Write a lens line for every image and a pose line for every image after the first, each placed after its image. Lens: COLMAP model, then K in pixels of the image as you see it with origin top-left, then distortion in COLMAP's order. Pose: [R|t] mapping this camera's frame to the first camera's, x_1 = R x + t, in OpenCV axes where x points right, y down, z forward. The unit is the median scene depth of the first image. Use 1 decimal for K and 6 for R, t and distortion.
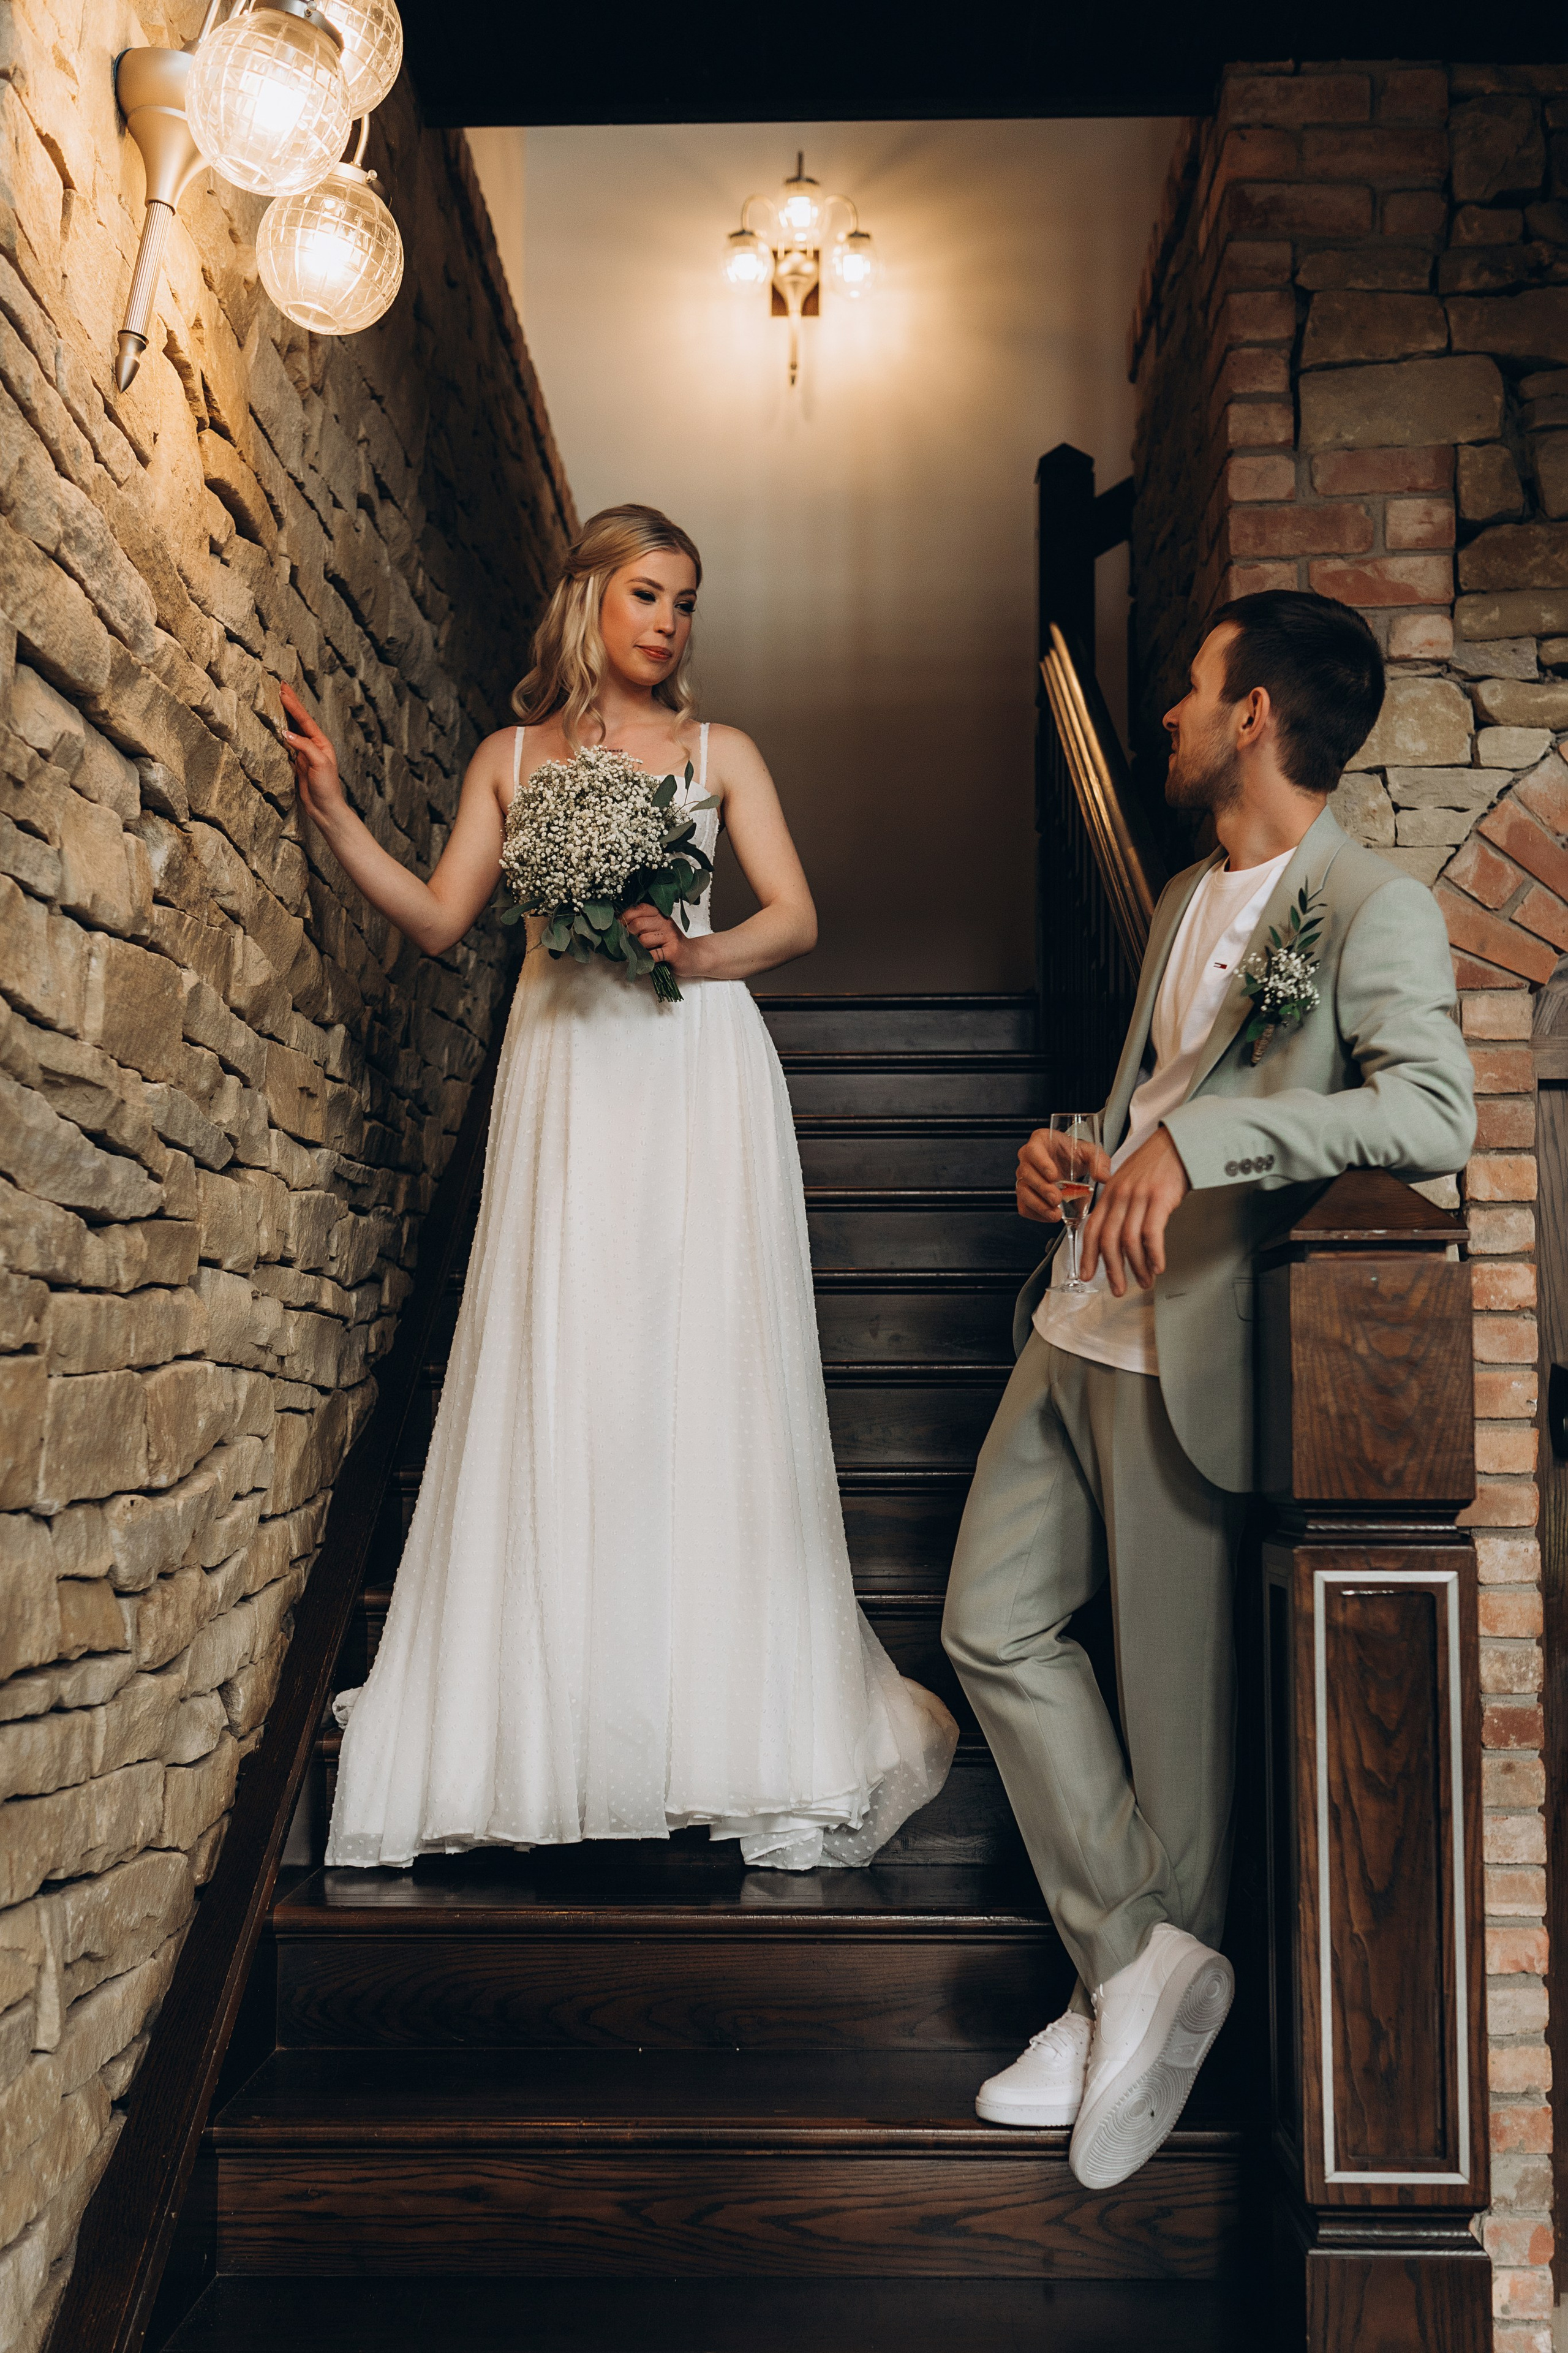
lens RADIAL K [[2422.5, 0, 779.6], [0, 2422.5, 1303.2], [0, 0, 1]] dist [0.024472, -0.019225]
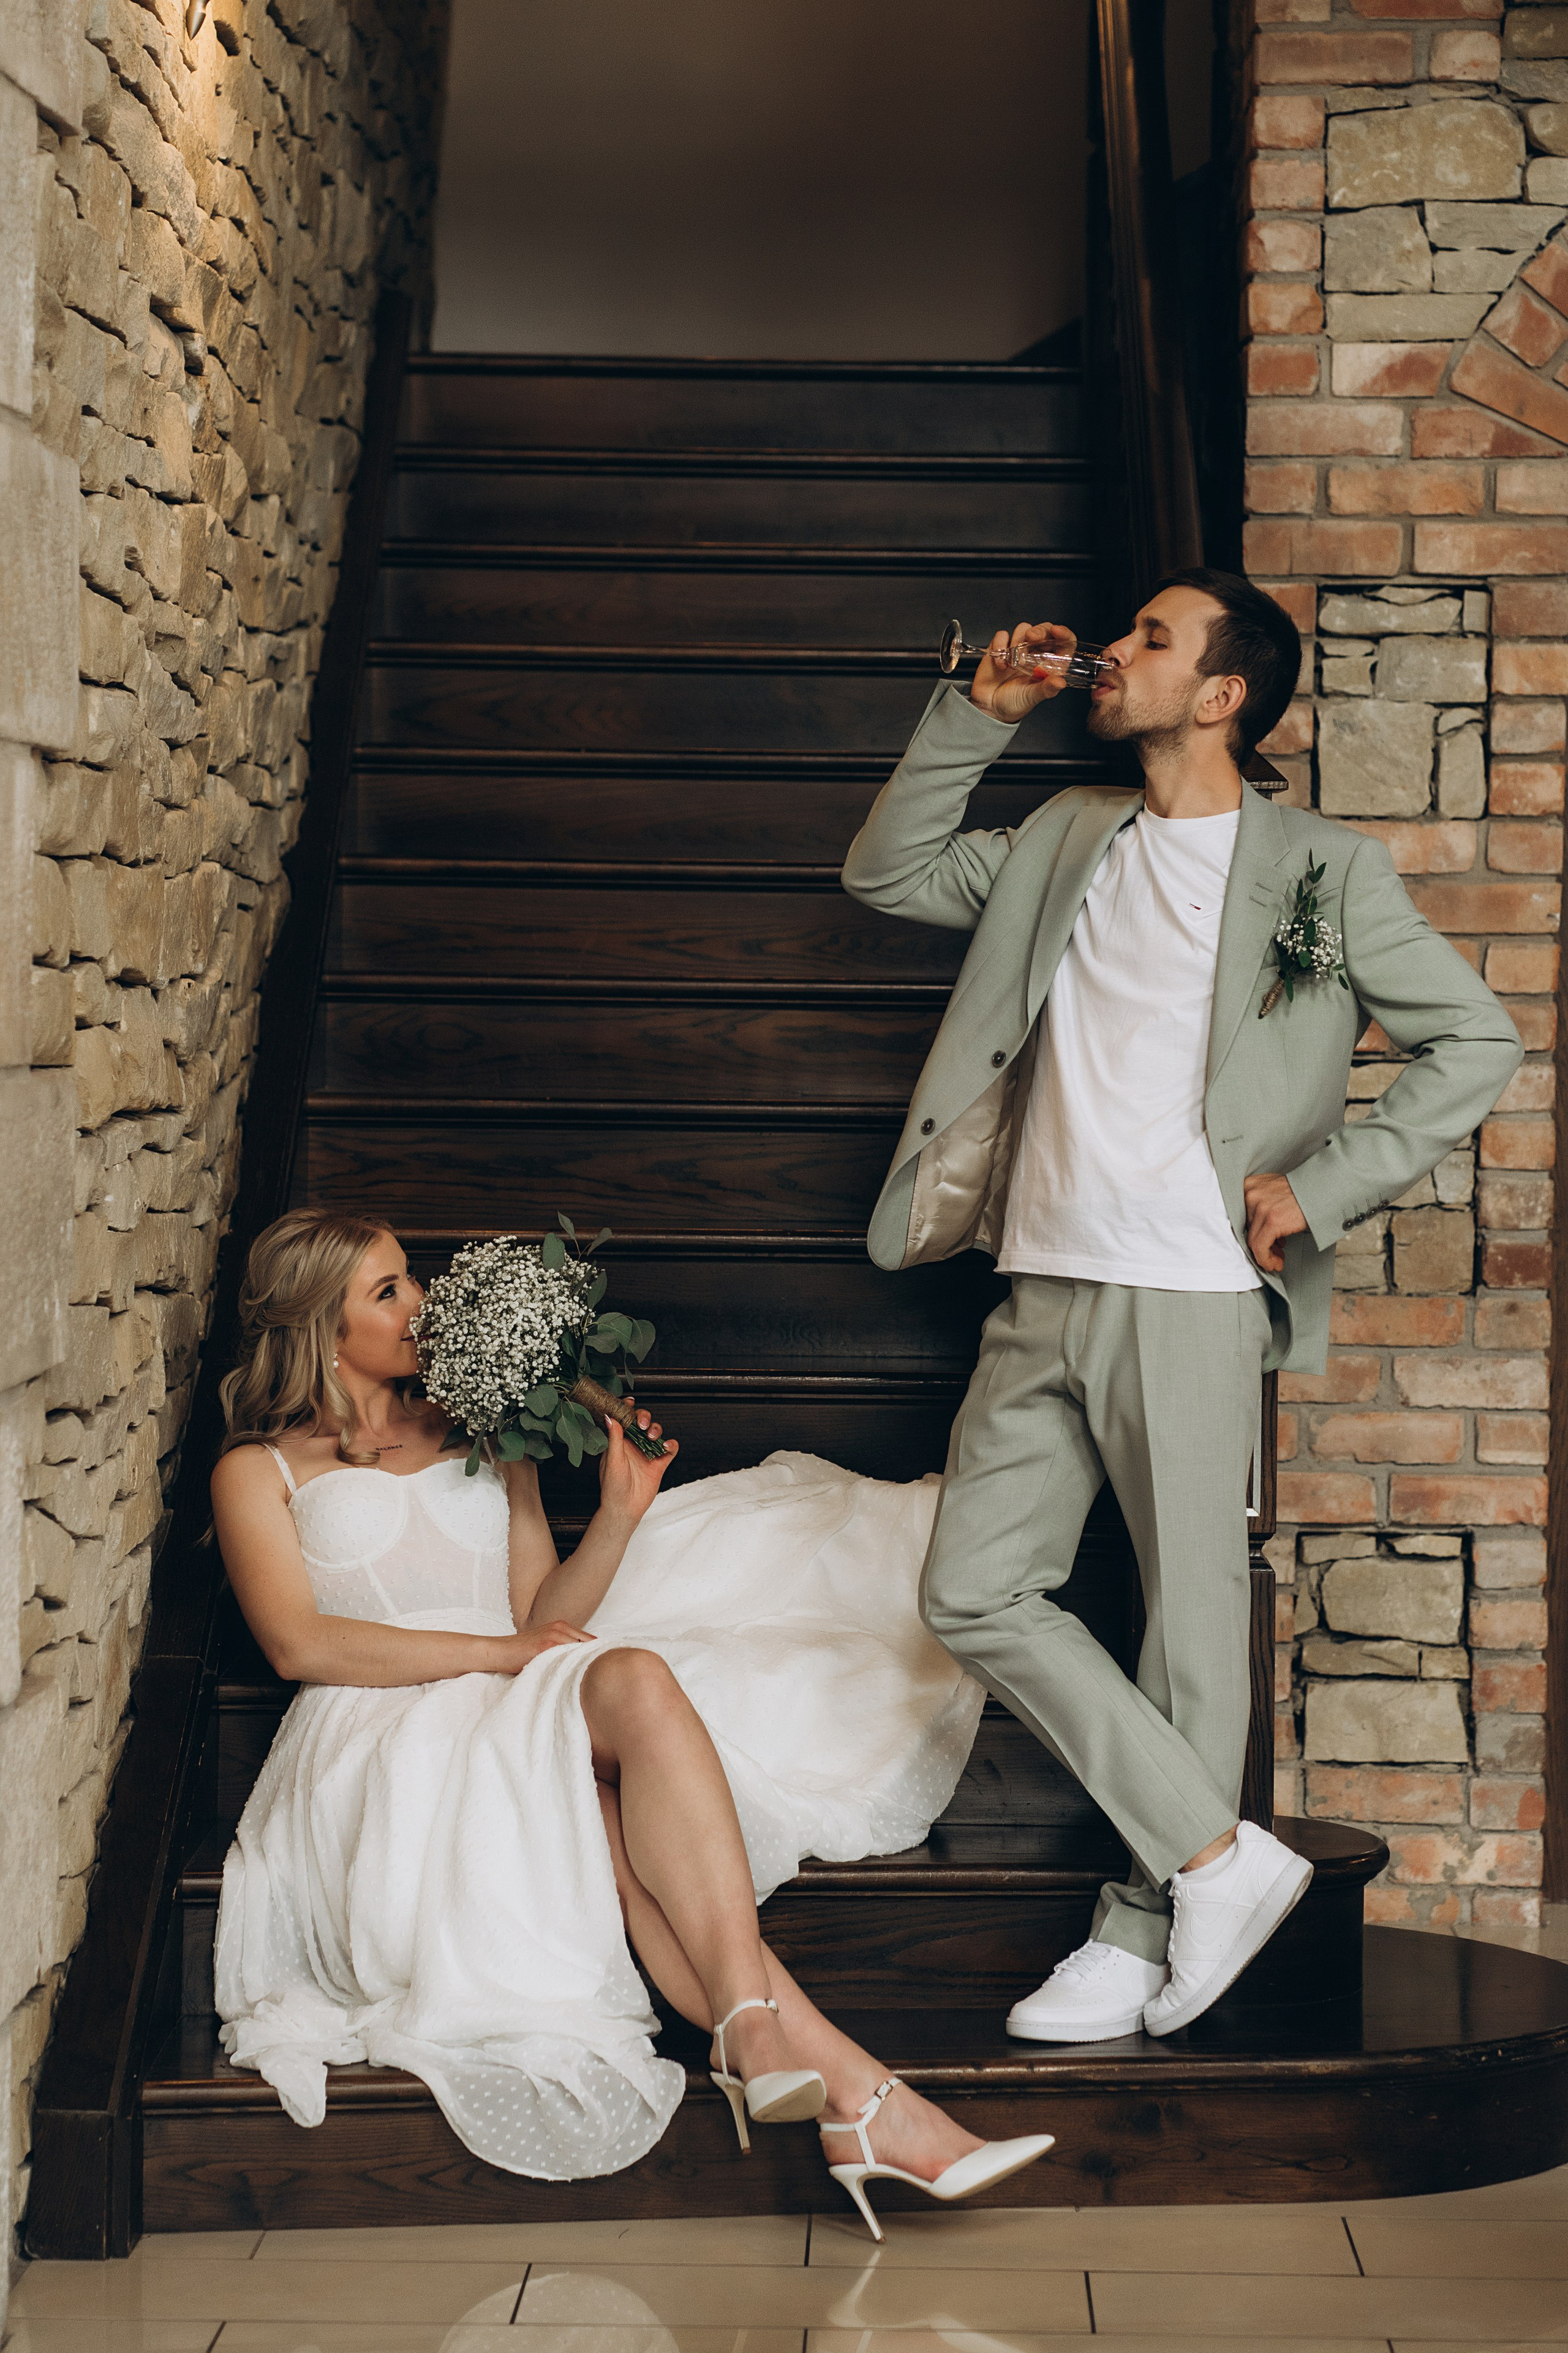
lens RADIAL K [[5588.8, 0, 856.6], [0, 5588.8, 1178.7], [0, 0, 1]] dist [0.817001, -8.932431]
pose [[0.999622, 0.013600, 0.023905, -0.005015], [-0.015738, 0.995666, 0.091656, -0.062270], [-0.022555, -0.091998, 0.995504, -1.347587]]
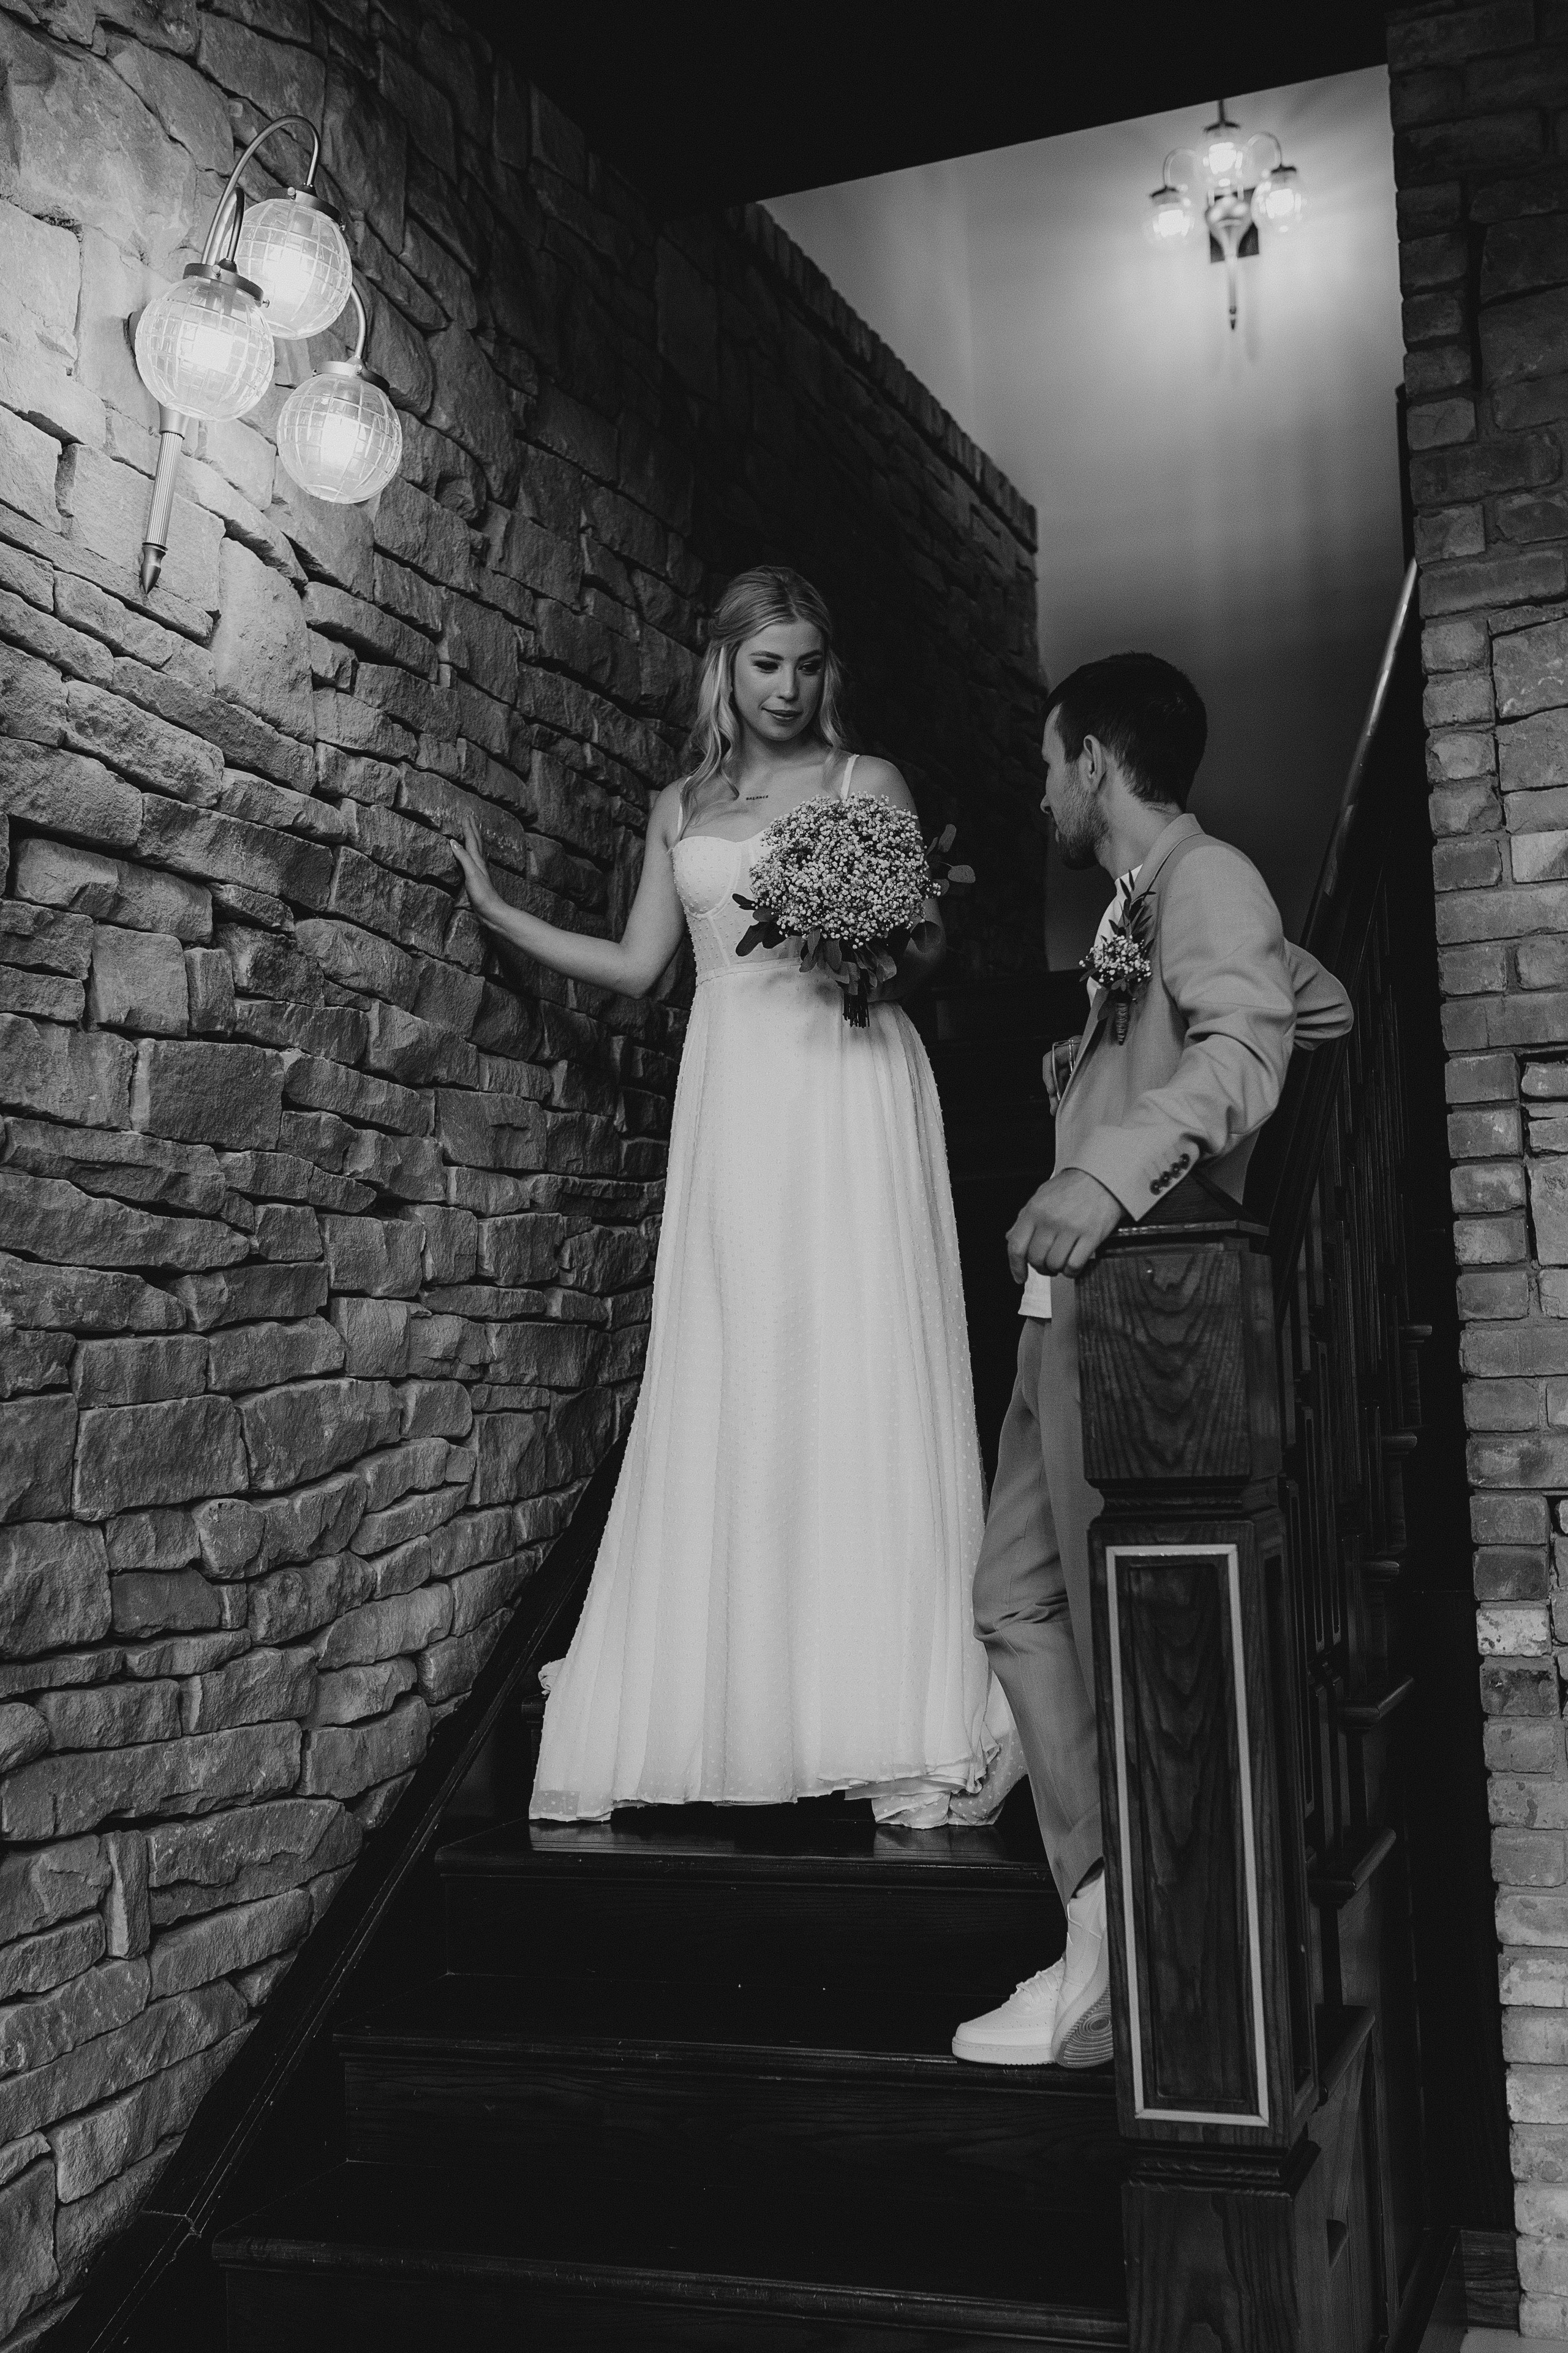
lens RADIAL K [[2523.8, 0, 785.2], [0, 2523.8, 1224.4], [0, 0, 1]] dist [0.026260, -0.011269]
pose [[0.945368, -0.060208, -0.320398, 0.312064], [0.056948, 0.998186, -0.019542, -0.012405], [0.320993, 0.000229, 0.947081, -0.071889]]
